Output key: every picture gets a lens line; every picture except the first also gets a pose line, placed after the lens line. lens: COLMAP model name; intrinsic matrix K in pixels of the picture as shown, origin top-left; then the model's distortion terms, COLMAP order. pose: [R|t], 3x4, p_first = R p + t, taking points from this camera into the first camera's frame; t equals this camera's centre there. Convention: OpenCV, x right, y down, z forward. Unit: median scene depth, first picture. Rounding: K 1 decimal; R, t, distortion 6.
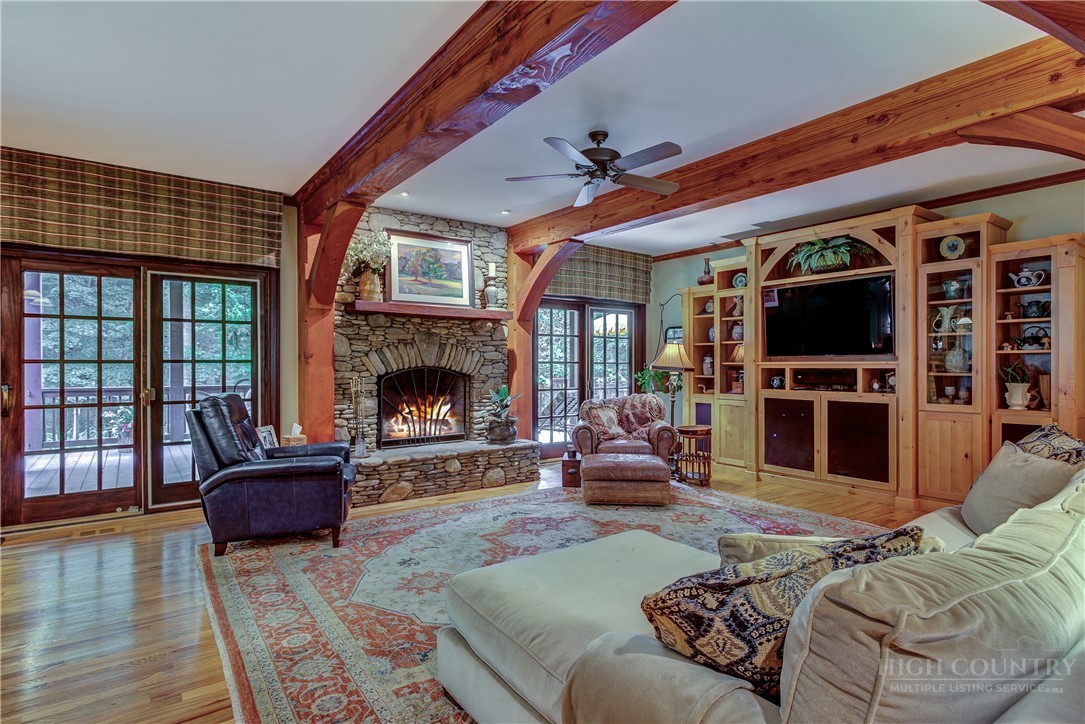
lens RADIAL K [[554.6, 0, 545.3], [0, 554.6, 364.6], [0, 0, 1]] dist [0.001951, 0.001033]
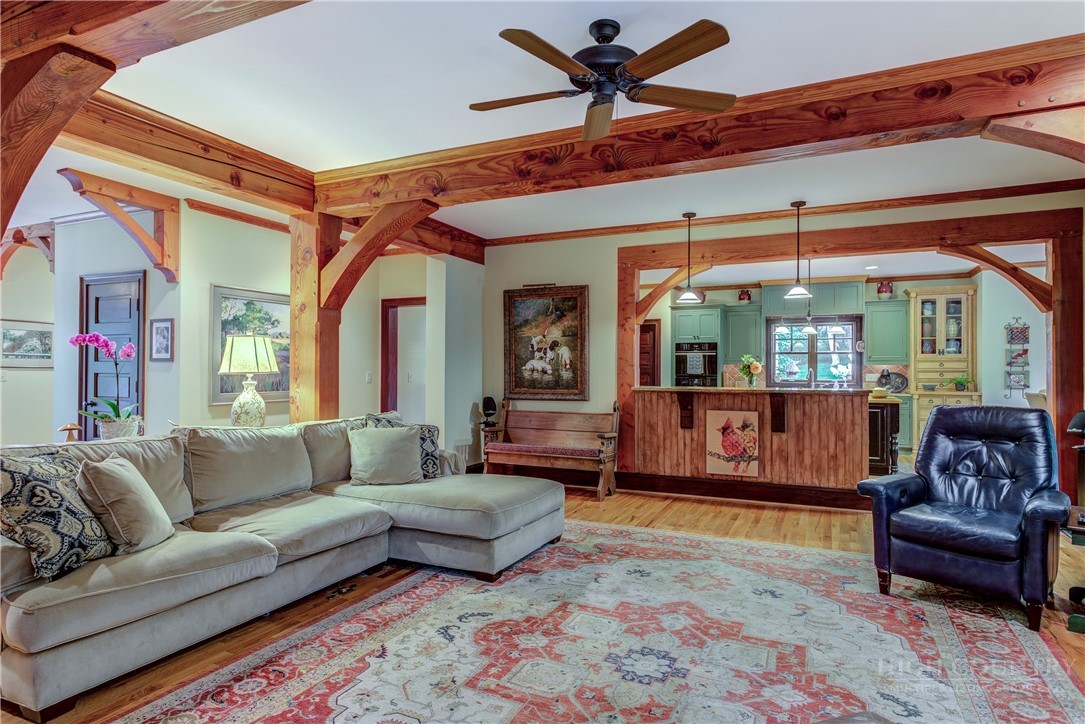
lens RADIAL K [[622.8, 0, 545.6], [0, 622.8, 367.7], [0, 0, 1]] dist [-0.002856, -0.000295]
pose [[-0.884509, -0.008065, -0.466454, 0.342576], [-0.001814, 0.999902, -0.013849, 0.010468], [0.466520, -0.011404, -0.884437, 1.119927]]
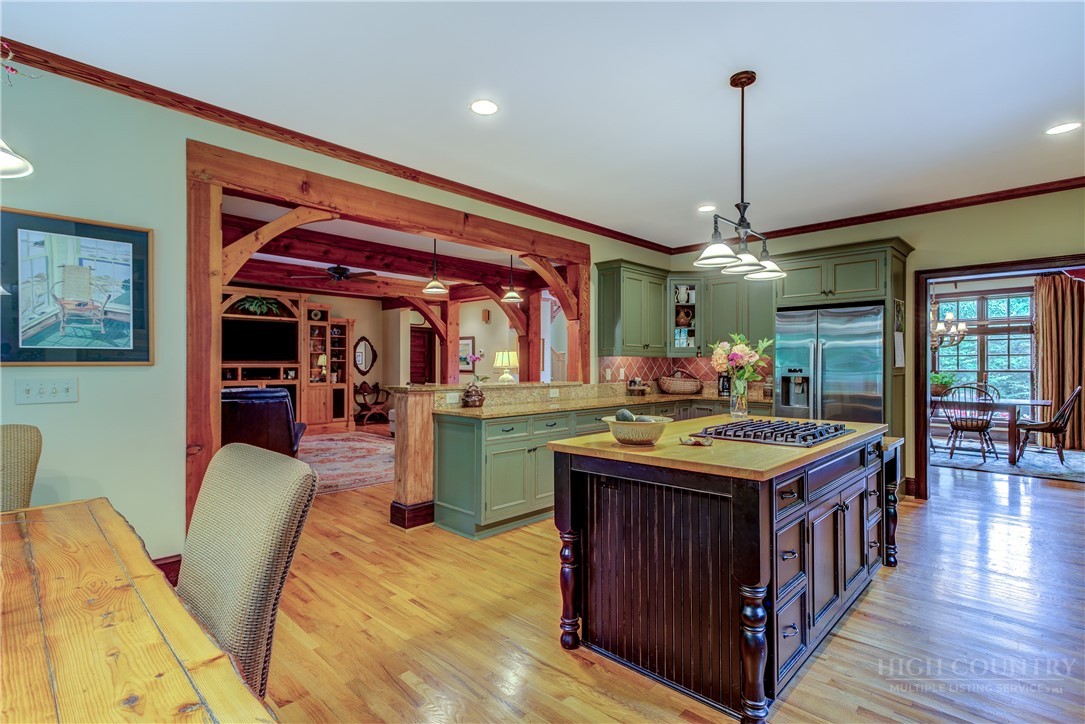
lens RADIAL K [[530.6, 0, 542.5], [0, 530.6, 363.0], [0, 0, 1]] dist [0.004922, 0.000264]
pose [[-0.164804, 0.005863, 0.986309, -1.391111], [0.000176, 0.999982, -0.005915, 0.002231], [-0.986326, -0.000801, -0.164803, 0.376285]]
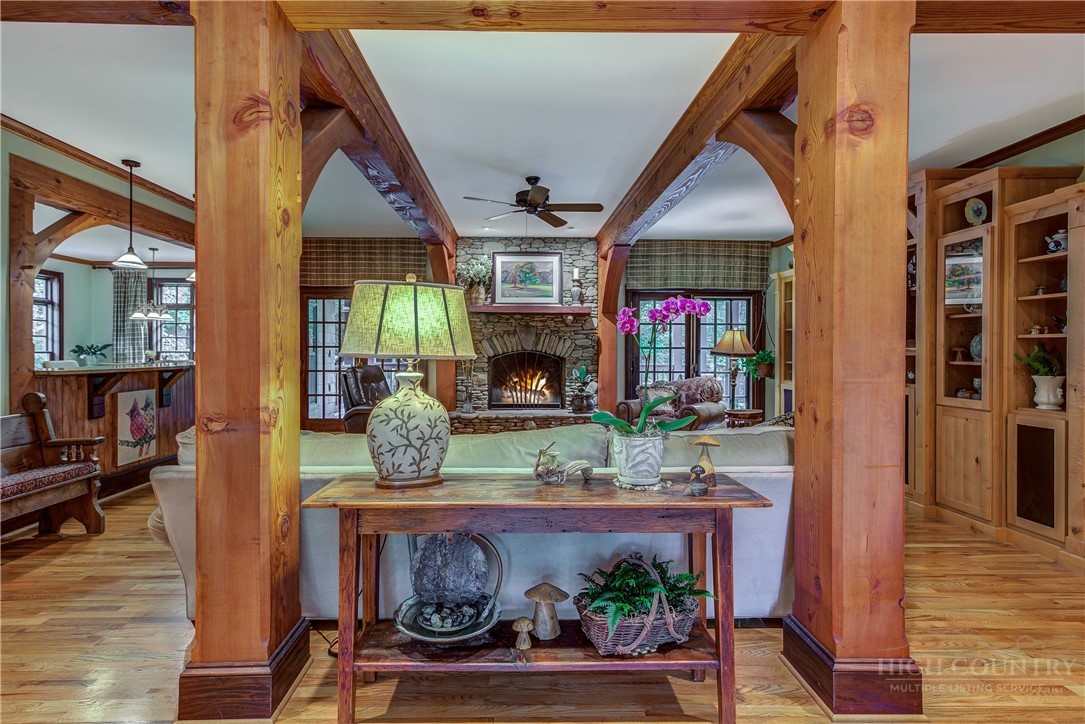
lens RADIAL K [[530.6, 0, 535.8], [0, 530.6, 353.0], [0, 0, 1]] dist [0.004922, 0.000264]
pose [[0.818199, 0.008411, -0.574873, 0.567334], [-0.004838, 0.999958, 0.007743, -0.001168], [0.574914, -0.003554, 0.818206, -0.033884]]
